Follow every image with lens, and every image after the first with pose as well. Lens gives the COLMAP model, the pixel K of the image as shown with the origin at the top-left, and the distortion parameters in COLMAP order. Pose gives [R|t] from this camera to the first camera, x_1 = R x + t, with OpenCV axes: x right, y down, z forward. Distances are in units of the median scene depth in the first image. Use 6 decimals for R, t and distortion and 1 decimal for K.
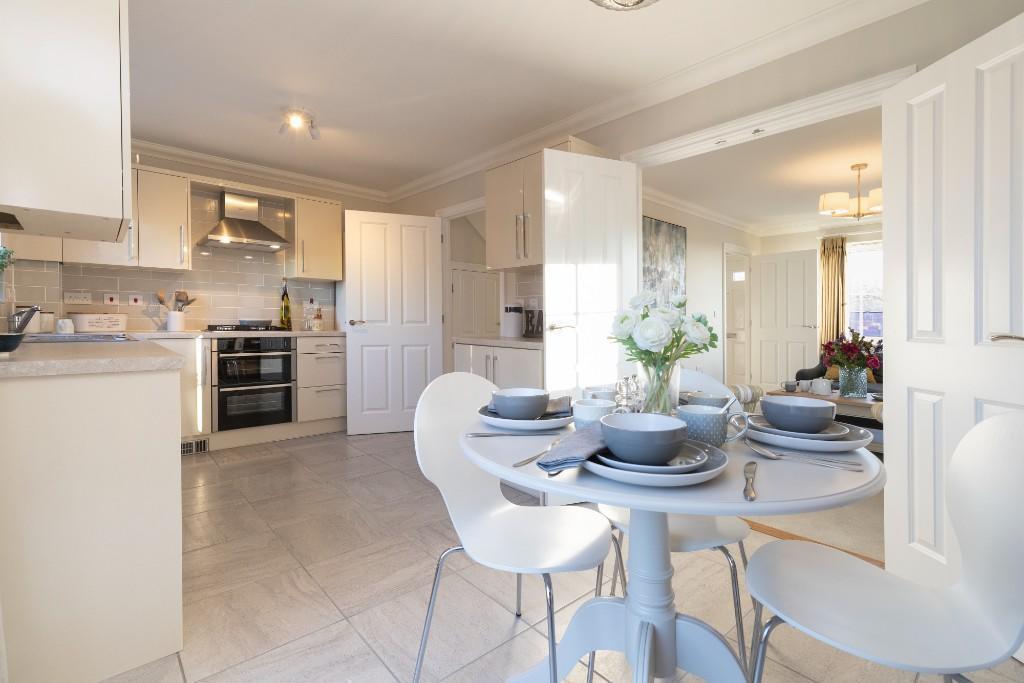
lens RADIAL K [[463.1, 0, 508.6], [0, 463.1, 317.5], [0, 0, 1]] dist [0.002416, -0.000809]
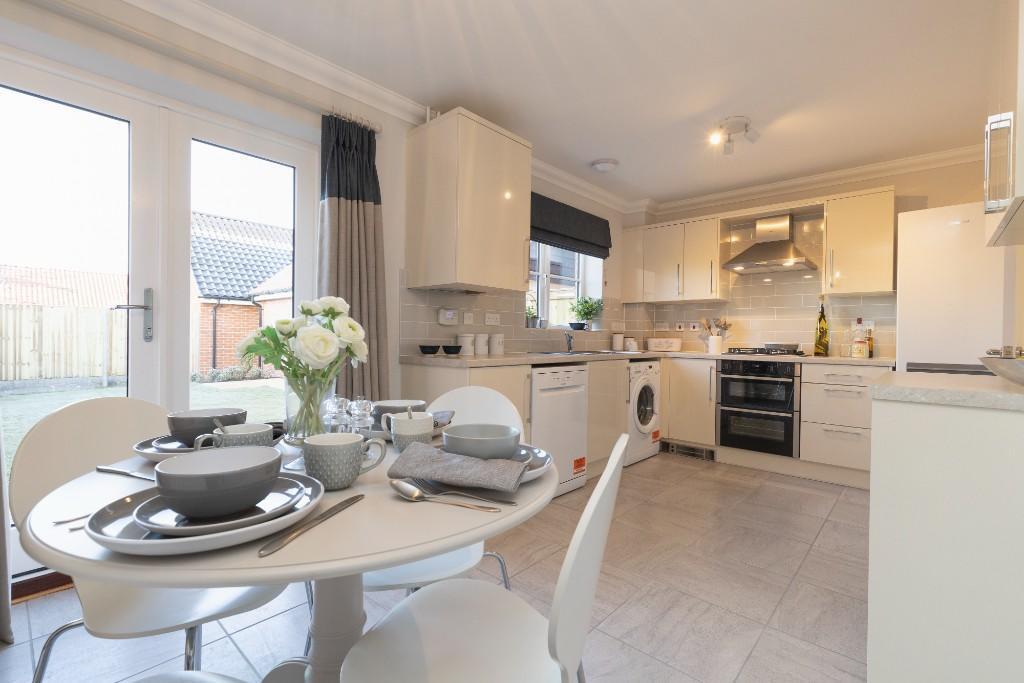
lens RADIAL K [[463.1, 0, 518.0], [0, 463.1, 343.2], [0, 0, 1]] dist [0.002416, -0.000809]
pose [[0.121401, 0.003021, -0.992599, 0.358139], [-0.006459, 0.999977, 0.002254, 0.006072], [0.992582, 0.006138, 0.121418, 0.365337]]
